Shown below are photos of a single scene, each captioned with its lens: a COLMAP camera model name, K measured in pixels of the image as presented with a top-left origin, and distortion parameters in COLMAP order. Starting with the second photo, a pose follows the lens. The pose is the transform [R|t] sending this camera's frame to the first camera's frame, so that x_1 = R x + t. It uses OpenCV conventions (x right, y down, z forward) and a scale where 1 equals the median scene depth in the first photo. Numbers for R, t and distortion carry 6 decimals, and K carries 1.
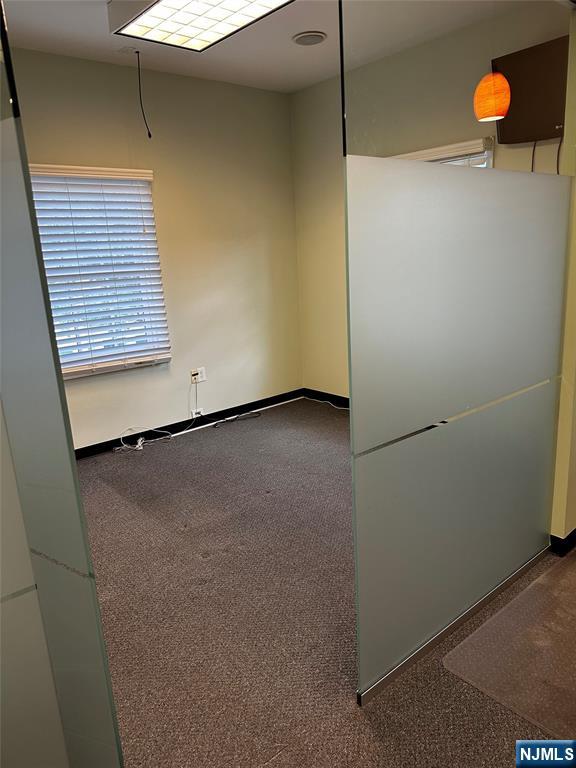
lens RADIAL K [[558.4, 0, 299.9], [0, 558.4, 383.4], [0, 0, 1]] dist [0.034905, -0.005879]
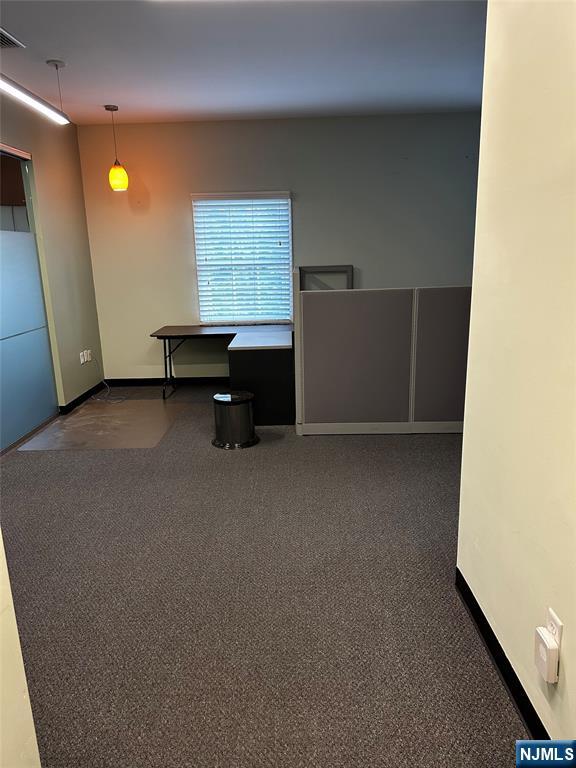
lens RADIAL K [[522.0, 0, 276.1], [0, 522.0, 384.1], [0, 0, 1]] dist [0.051350, -0.001010]
pose [[0.673562, -0.143450, 0.725077, -0.309080], [0.162890, 0.985676, 0.043690, 0.183799], [-0.720959, 0.088680, 0.687280, -0.688439]]
